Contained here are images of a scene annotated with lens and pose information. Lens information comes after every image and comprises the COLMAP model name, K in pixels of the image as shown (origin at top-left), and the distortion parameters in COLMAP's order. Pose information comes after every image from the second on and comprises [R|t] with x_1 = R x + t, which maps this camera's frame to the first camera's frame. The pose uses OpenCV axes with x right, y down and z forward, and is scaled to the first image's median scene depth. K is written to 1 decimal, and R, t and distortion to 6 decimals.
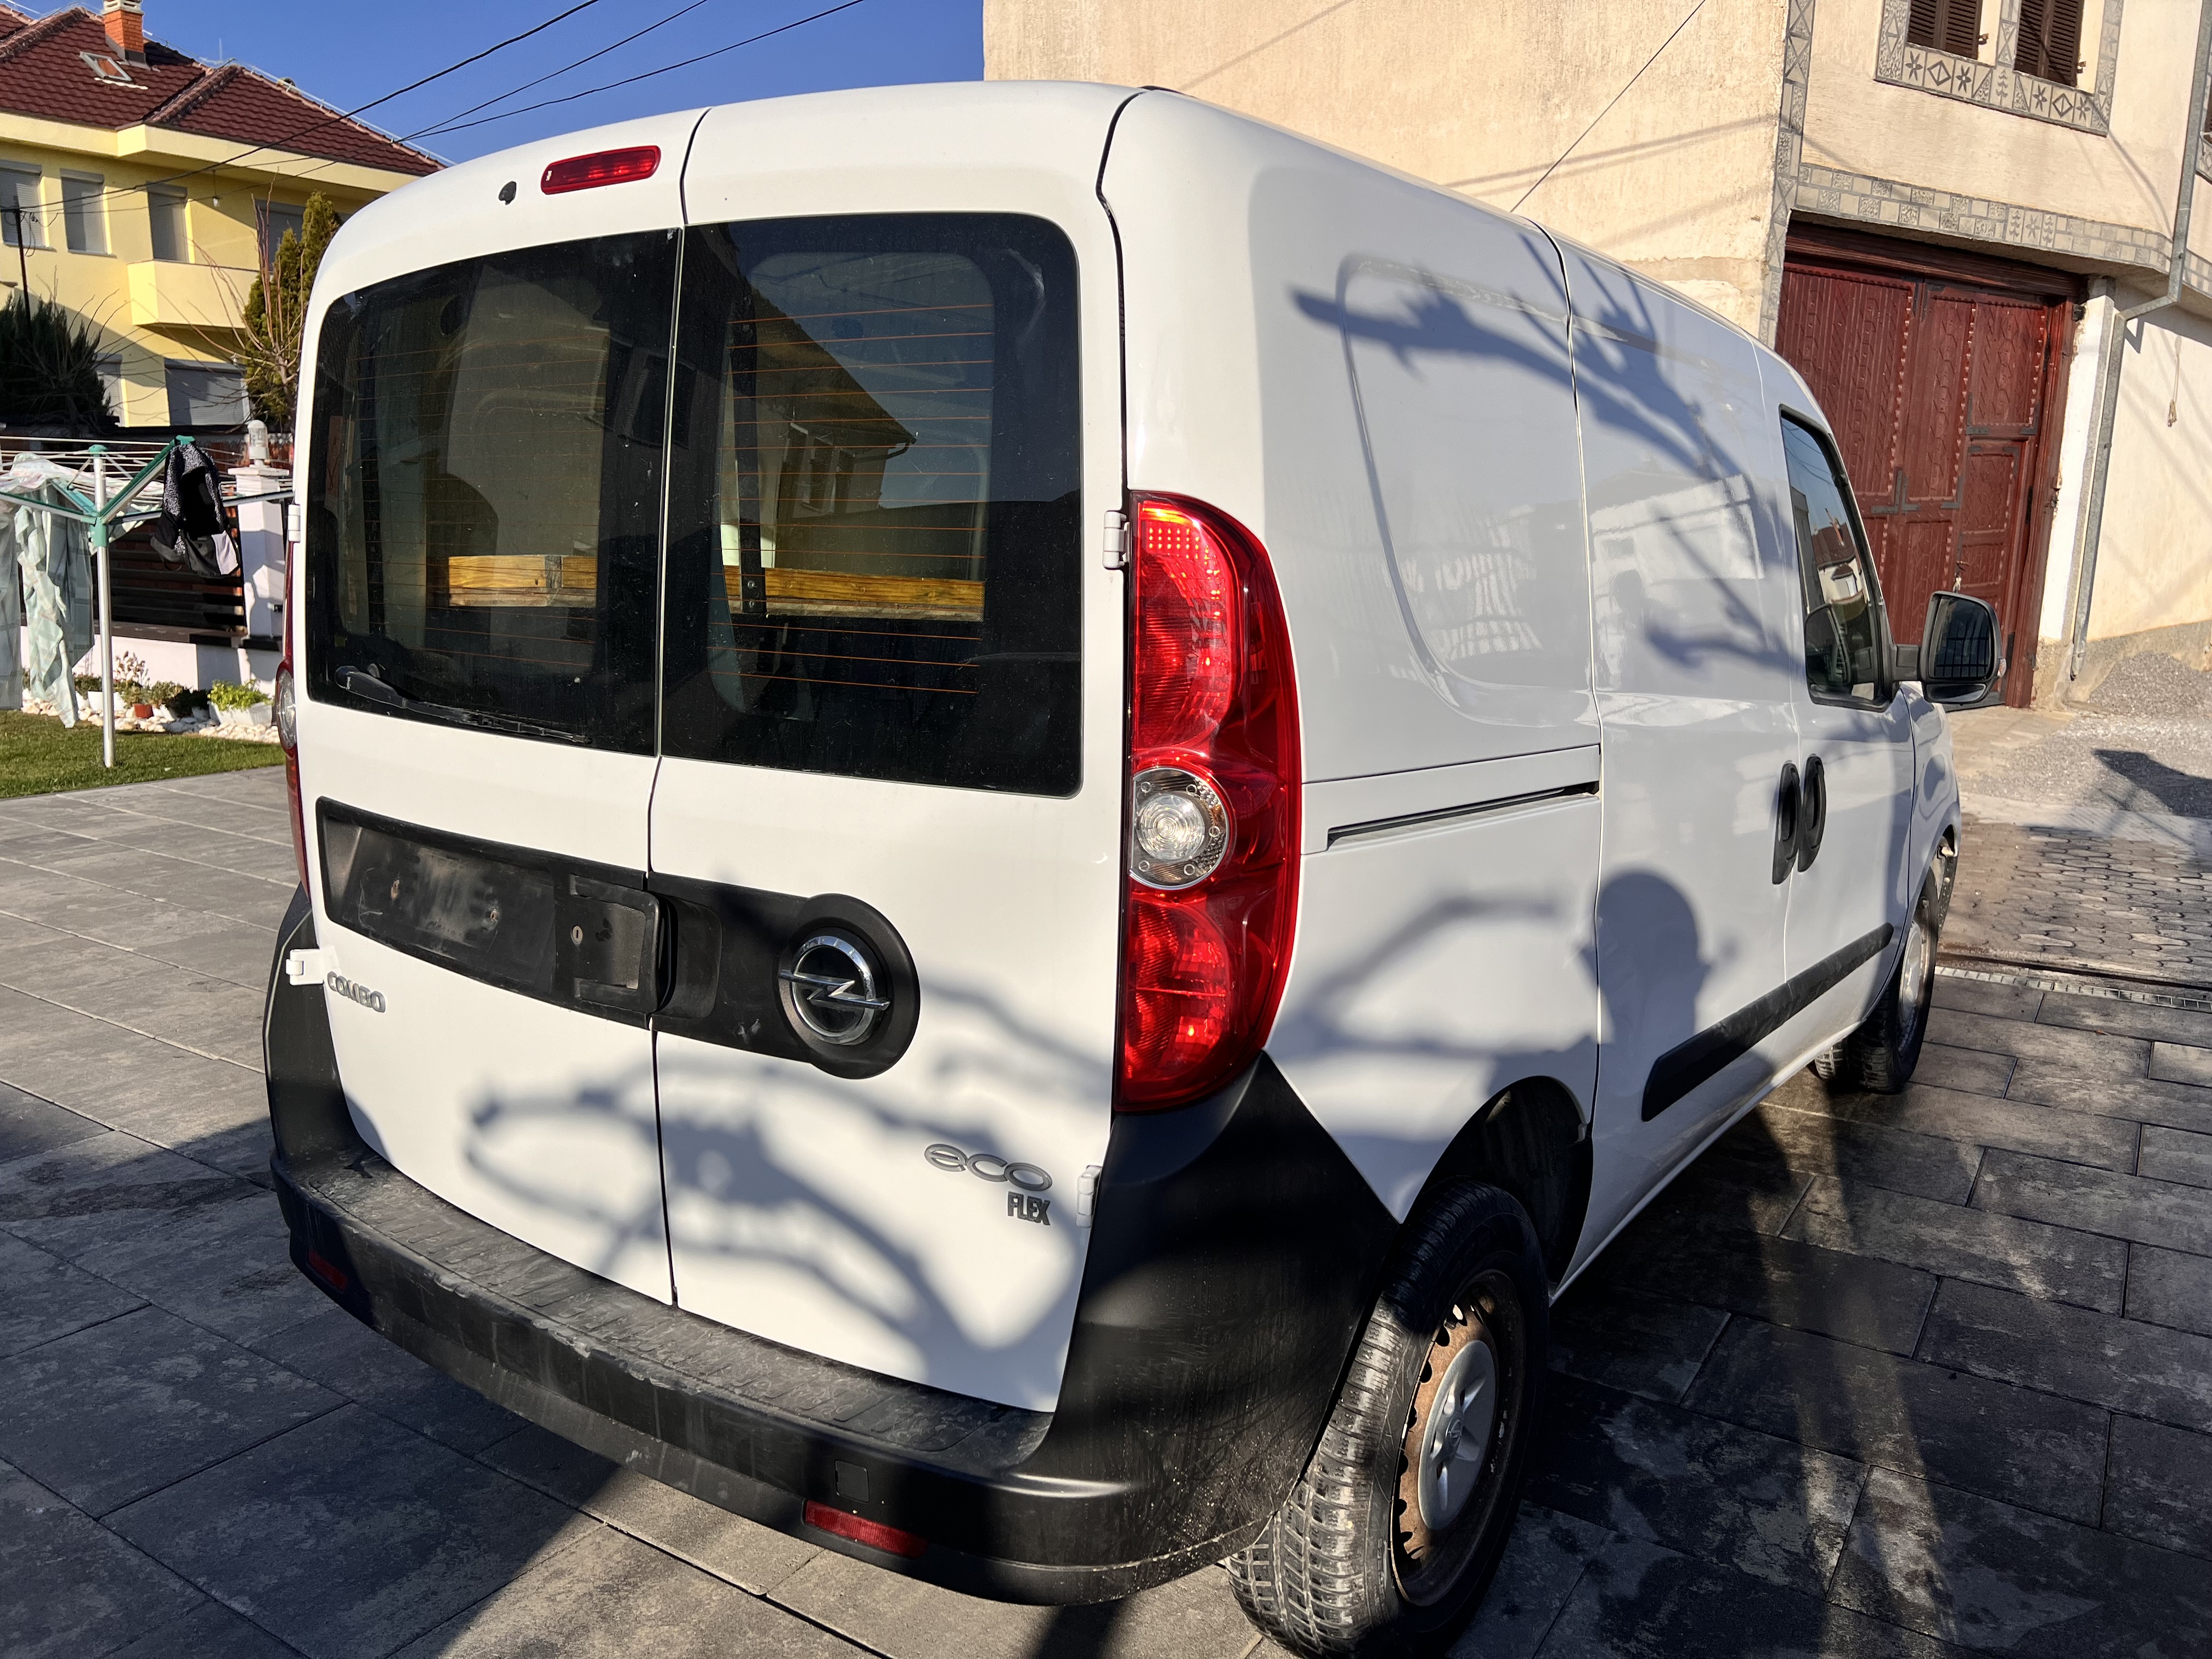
lens RADIAL K [[1671.8, 0, 1103.8], [0, 1671.8, 822.5], [0, 0, 1]] dist [0.024869, -0.003312]
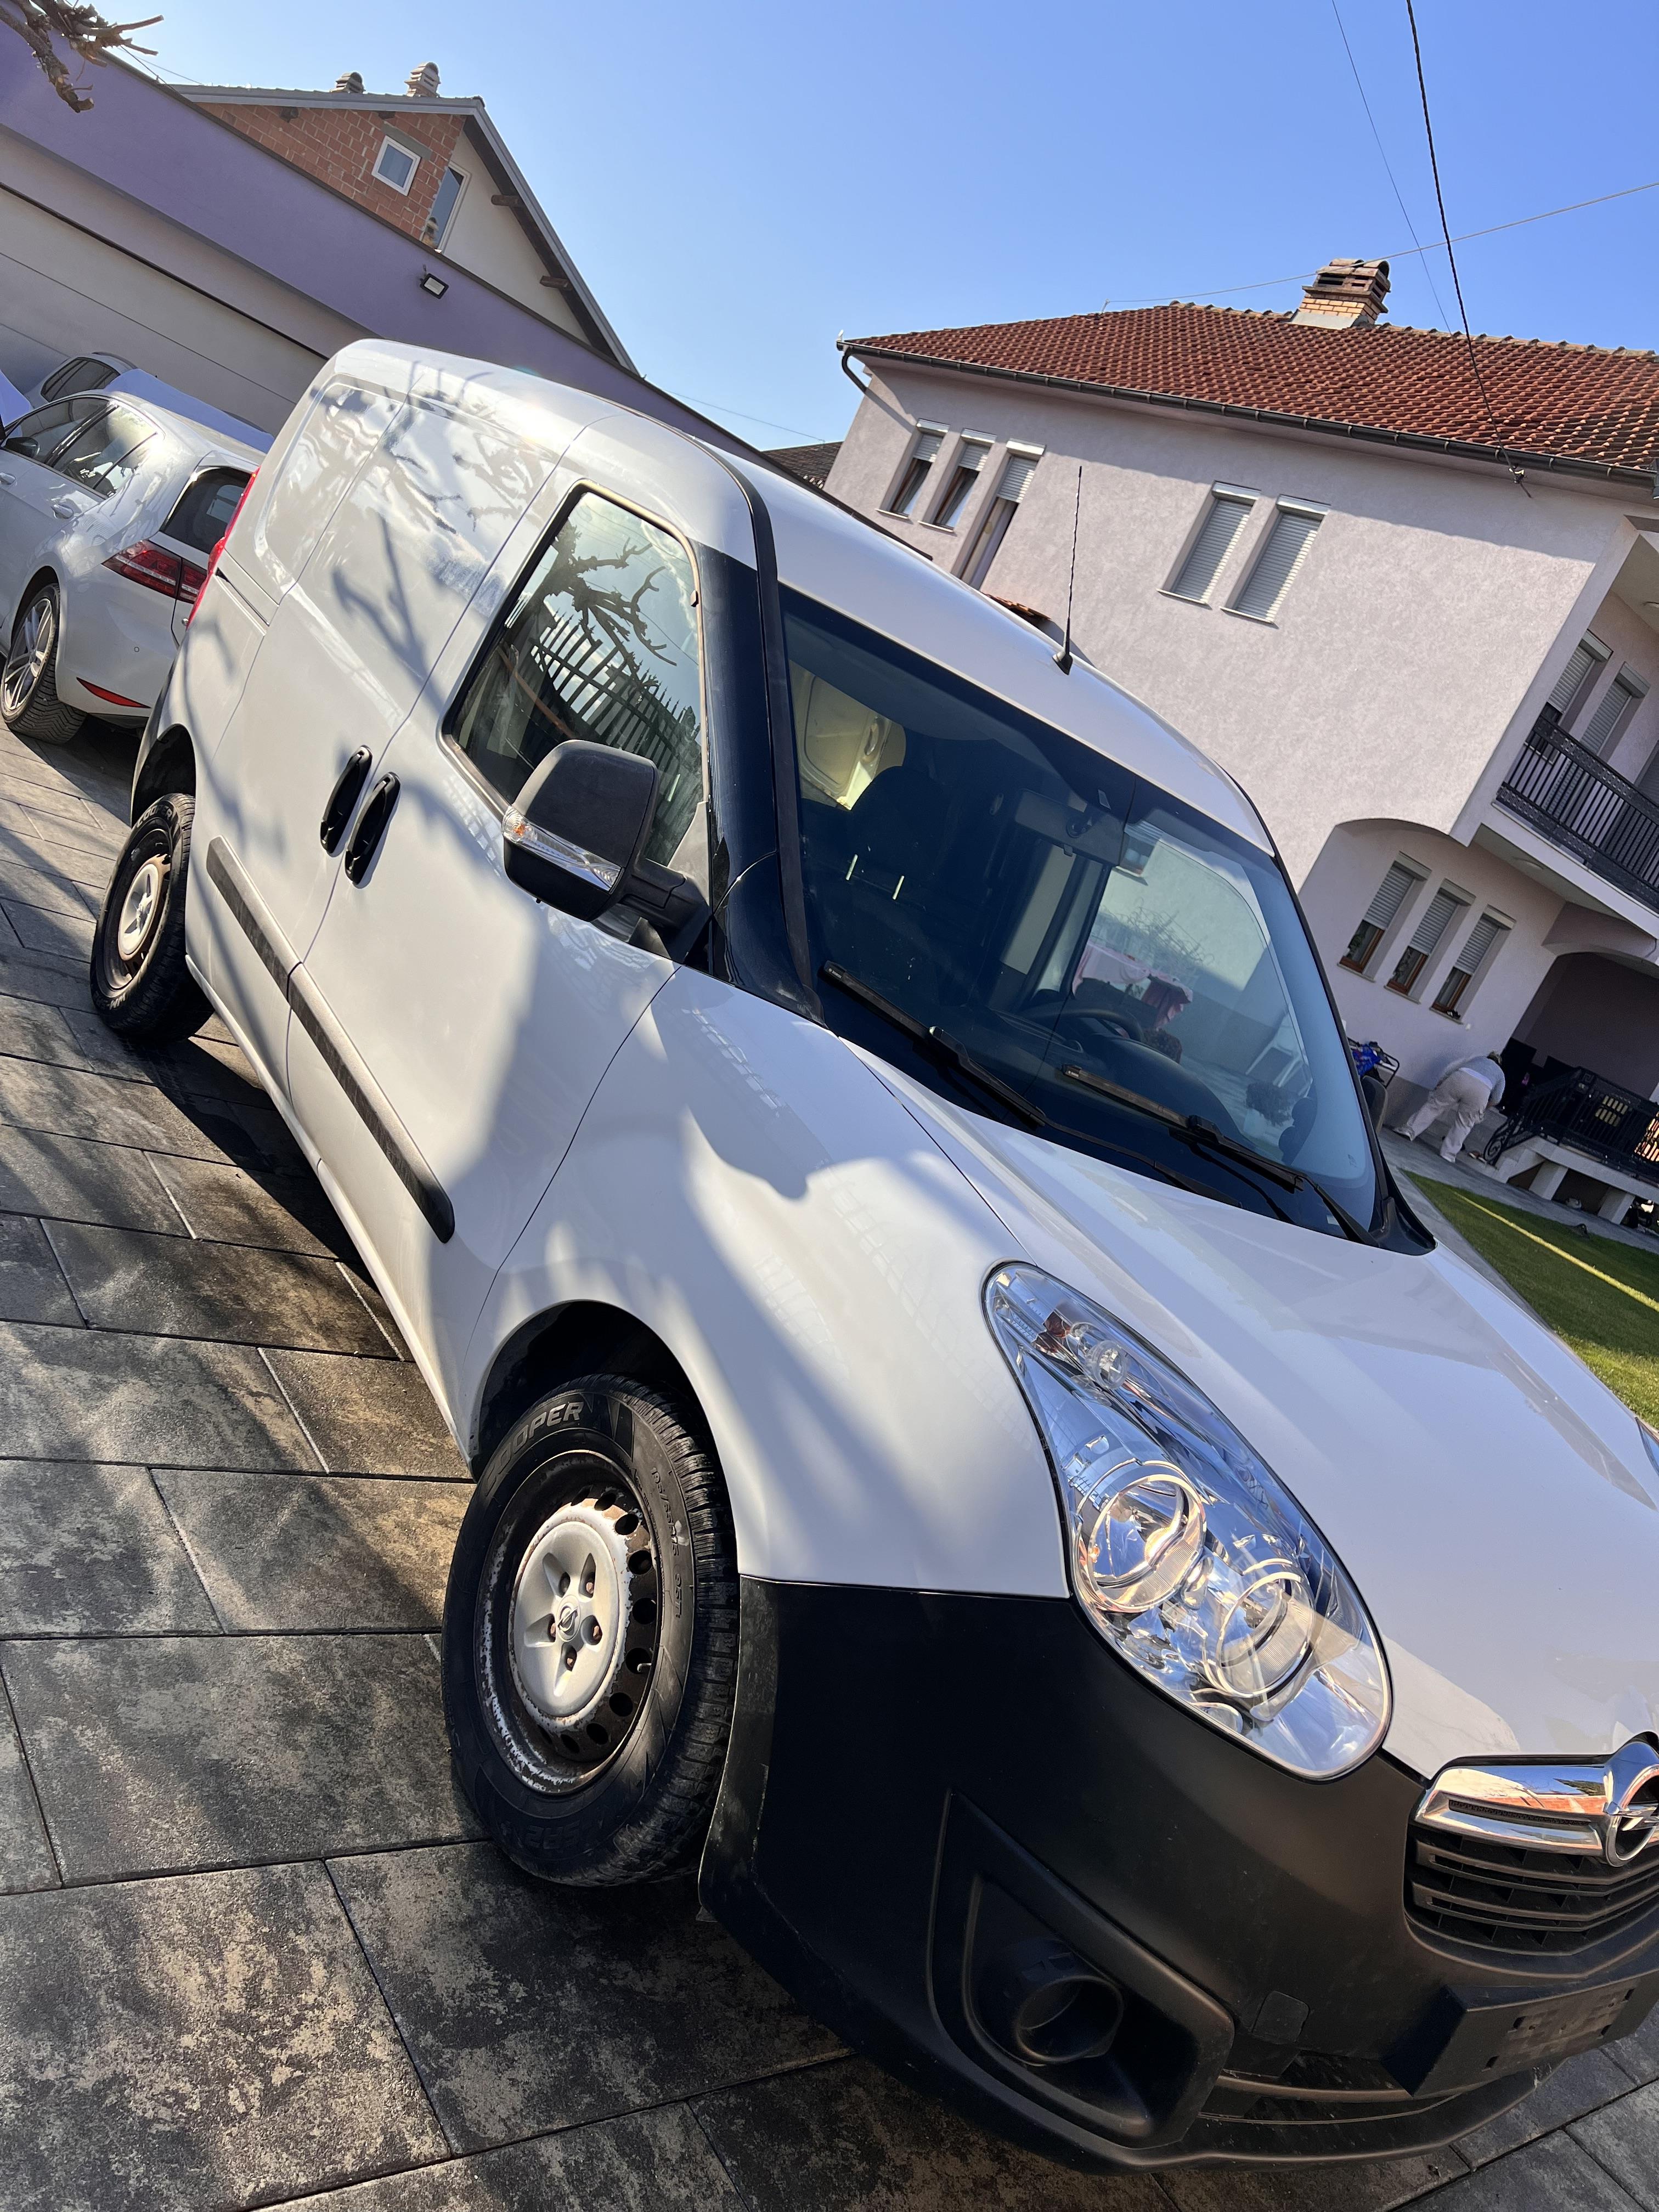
lens RADIAL K [[1647.5, 0, 828.1], [0, 1647.5, 1168.6], [0, 0, 1]] dist [-0.000415, -0.002636]
pose [[-0.303905, 0.089264, -0.948511, 1.643755], [-0.580881, 0.771769, 0.258746, -0.336248], [0.755129, 0.629606, -0.182692, 1.927477]]
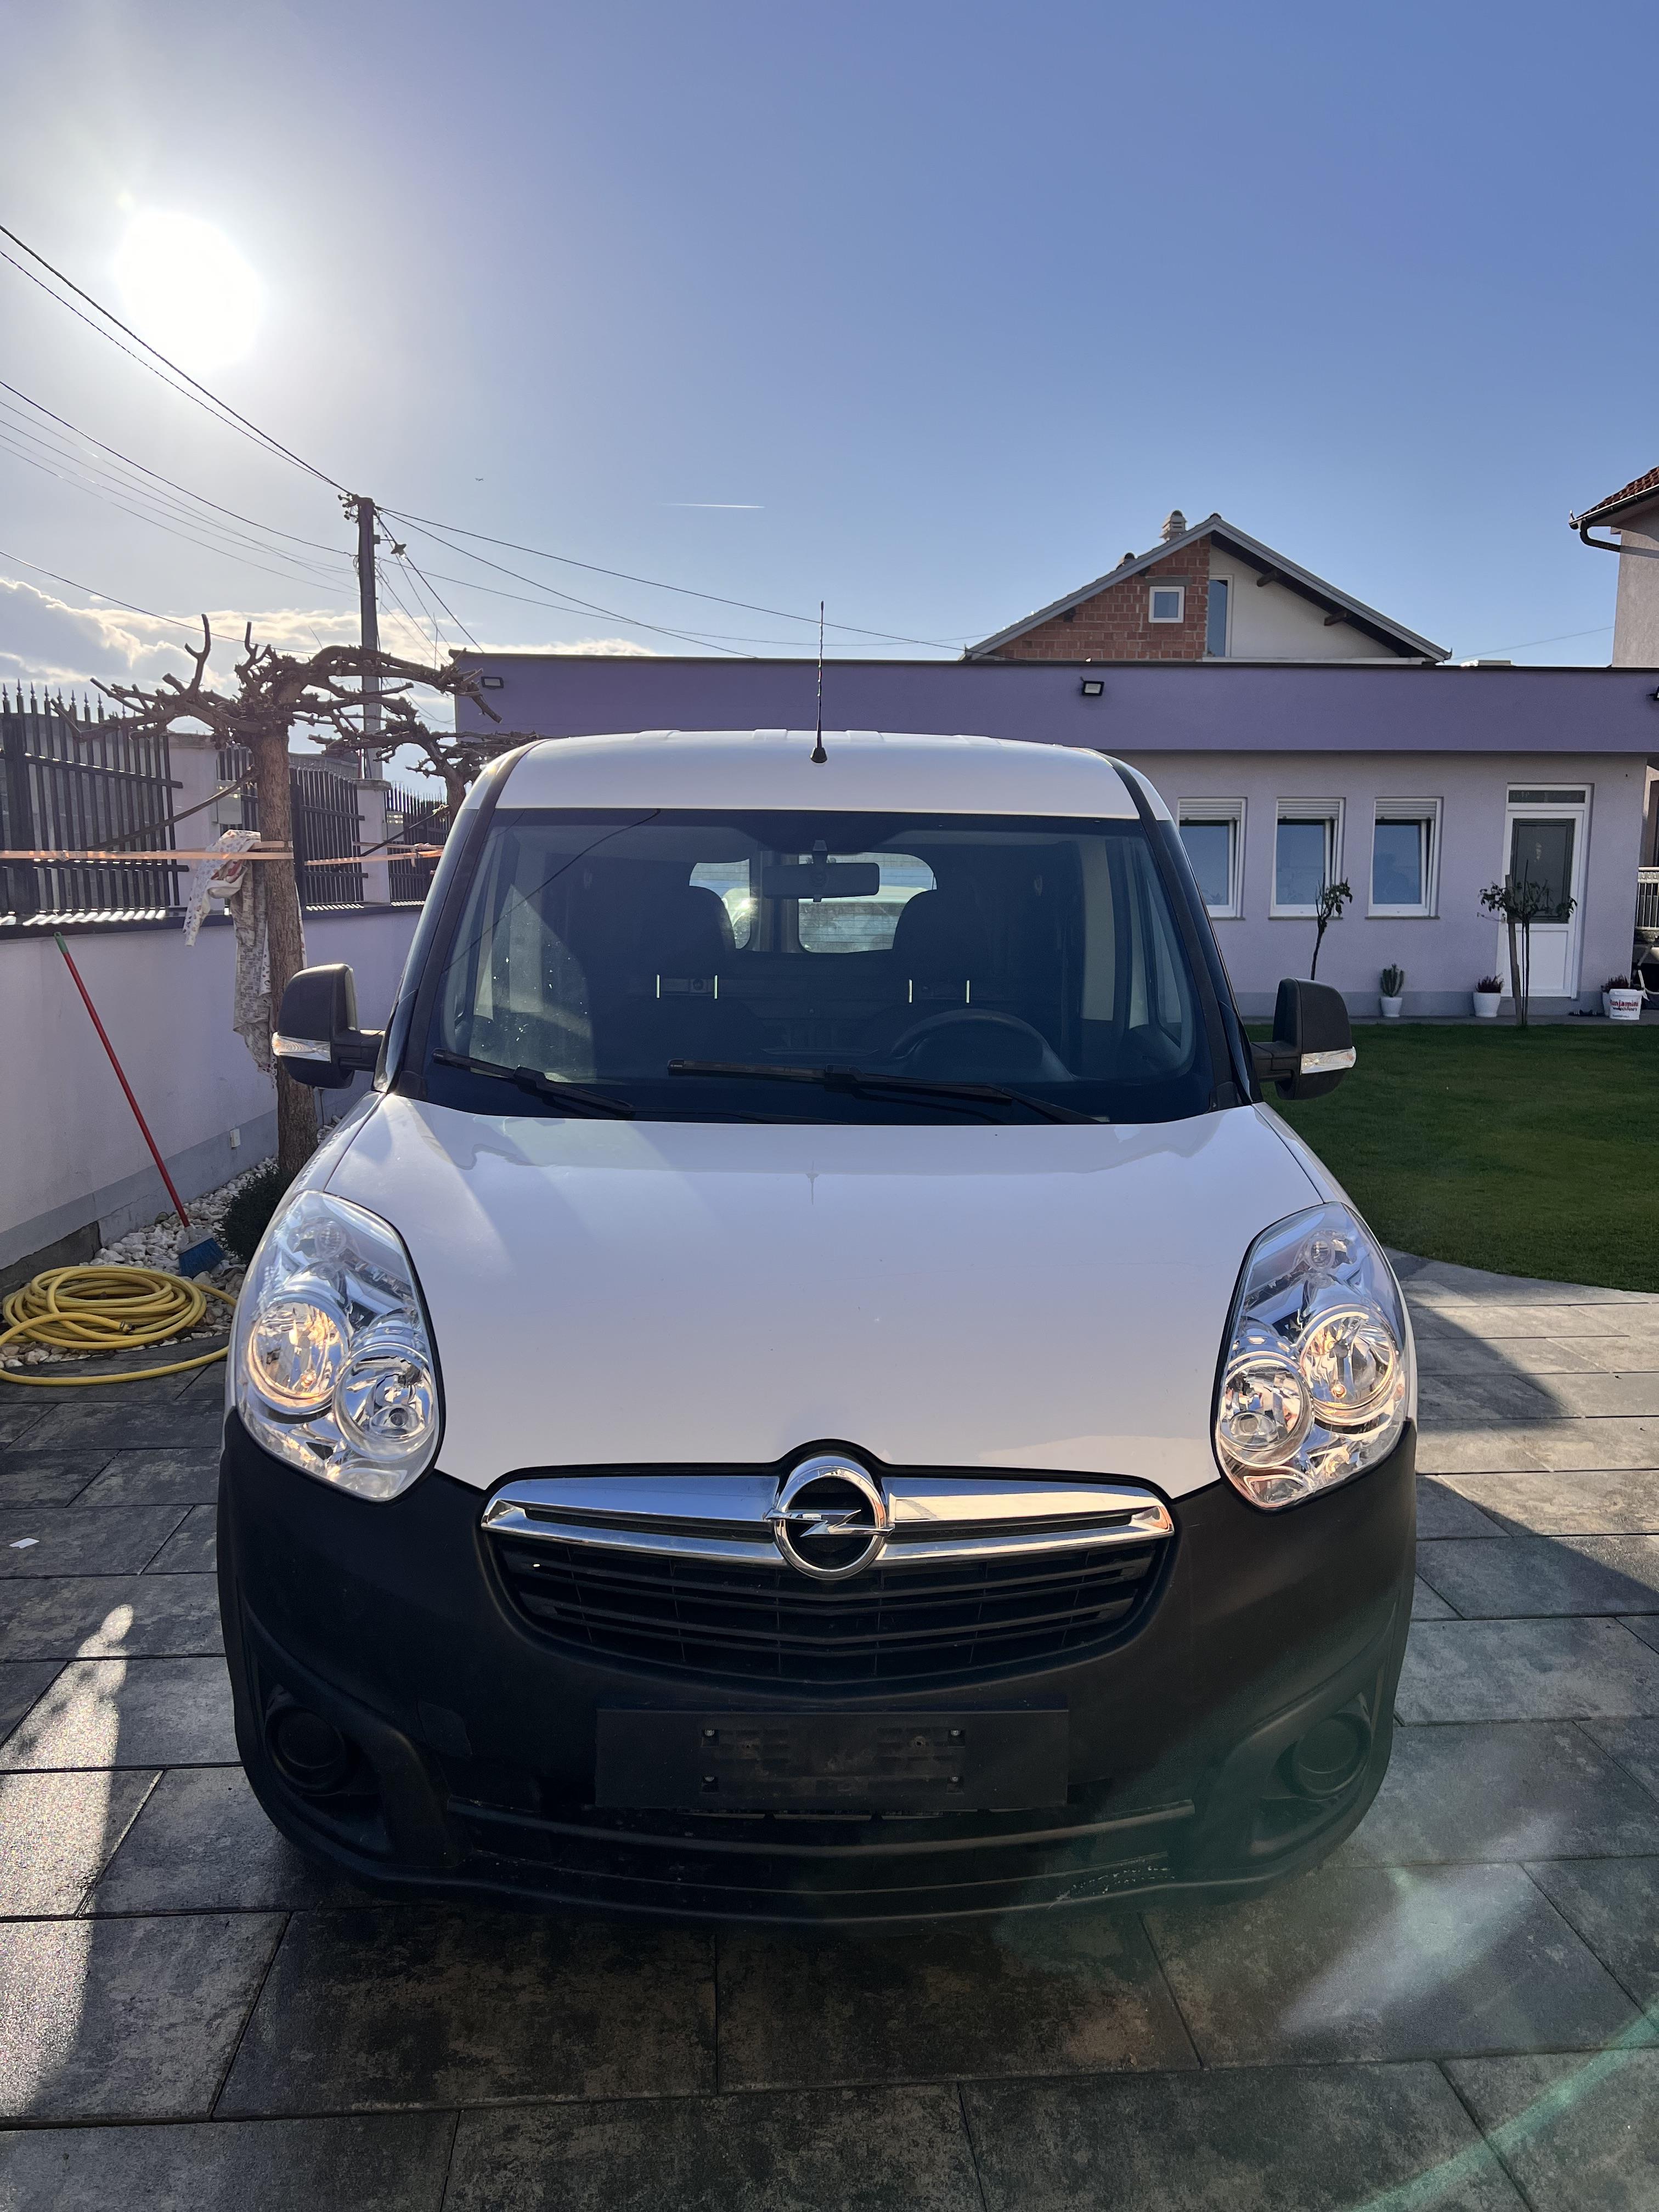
lens RADIAL K [[1673.9, 0, 829.5], [0, 1673.9, 1106.0], [0, 0, 1]] dist [0.054937, -0.065467]
pose [[-0.789332, 0.064408, -0.610579, 1.235440], [-0.129587, 0.954601, 0.268222, -0.543183], [0.600135, 0.290840, -0.745151, 2.915772]]
